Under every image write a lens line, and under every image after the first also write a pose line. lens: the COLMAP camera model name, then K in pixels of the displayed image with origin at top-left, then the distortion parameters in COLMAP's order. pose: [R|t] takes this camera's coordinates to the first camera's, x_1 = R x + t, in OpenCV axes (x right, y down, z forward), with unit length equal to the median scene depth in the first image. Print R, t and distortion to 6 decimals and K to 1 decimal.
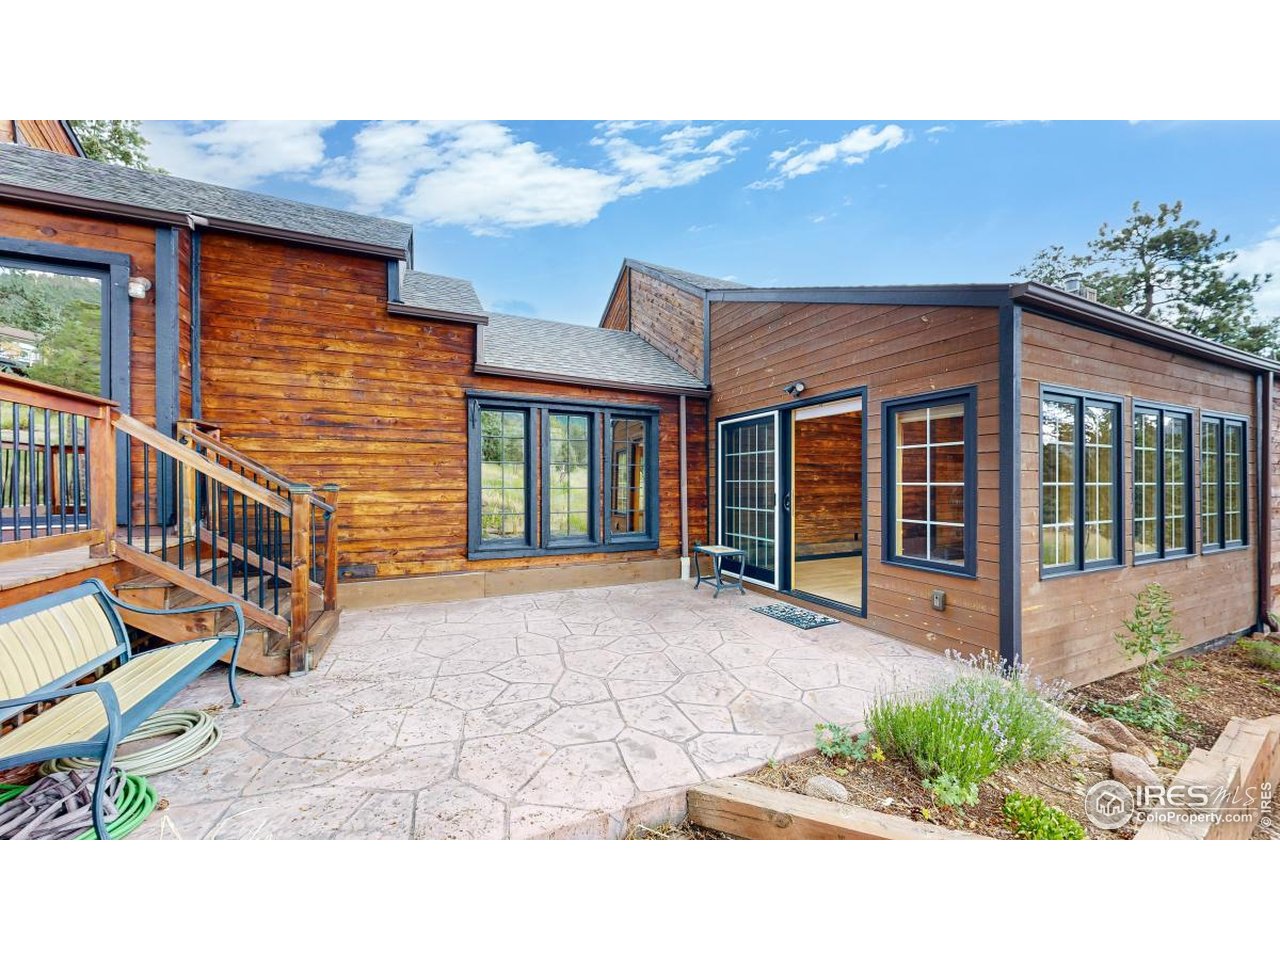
lens RADIAL K [[467.0, 0, 641.9], [0, 467.0, 482.1], [0, 0, 1]] dist [0.000448, -0.000186]
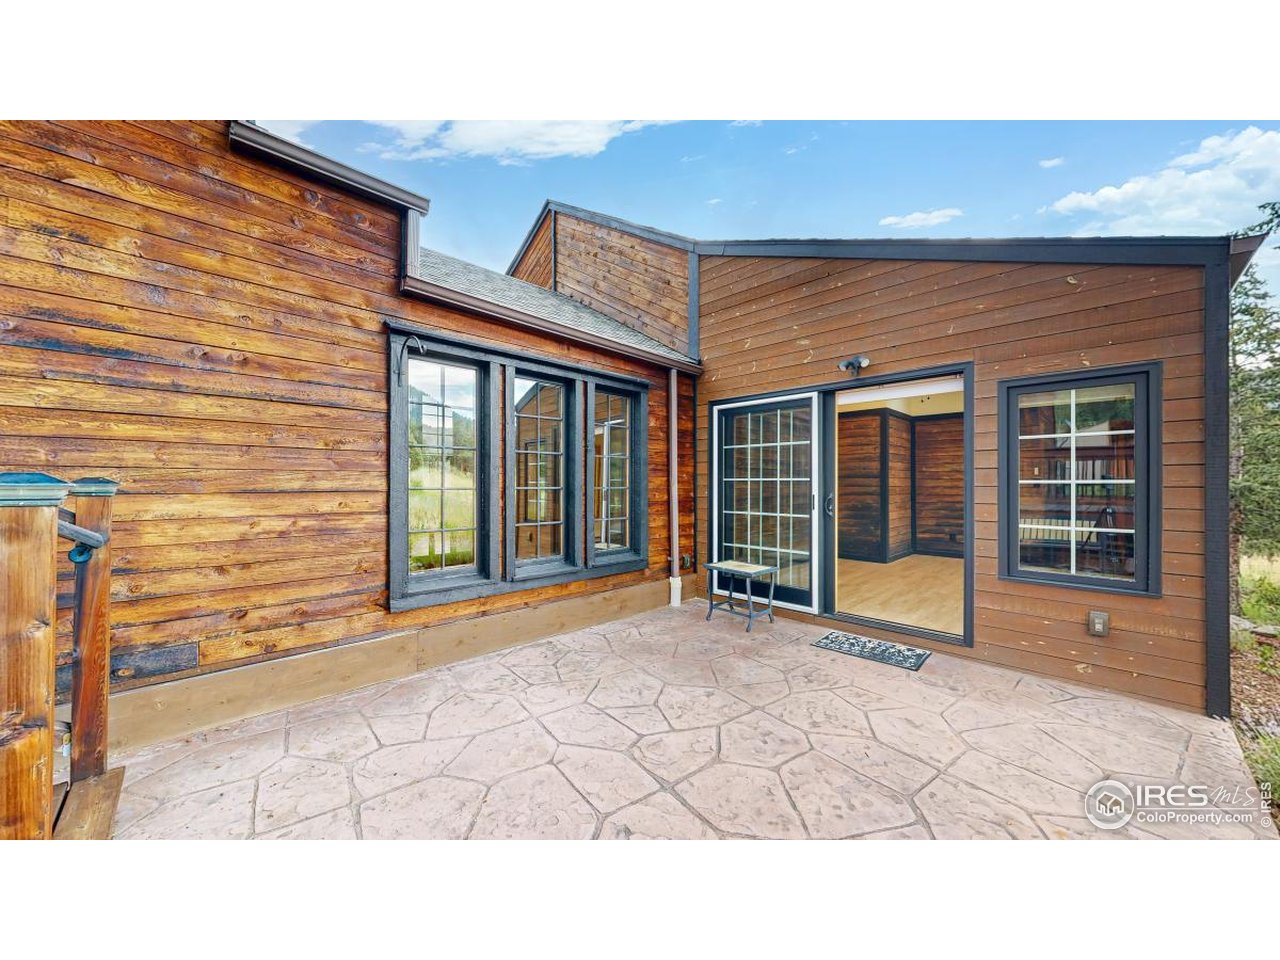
lens RADIAL K [[467.0, 0, 639.3], [0, 467.0, 482.7], [0, 0, 1]] dist [0.000448, -0.000186]
pose [[0.940977, 0.002283, 0.338462, -0.289157], [-0.001794, 0.999997, -0.001756, 0.006275], [-0.338465, 0.001045, 0.940978, 0.365491]]
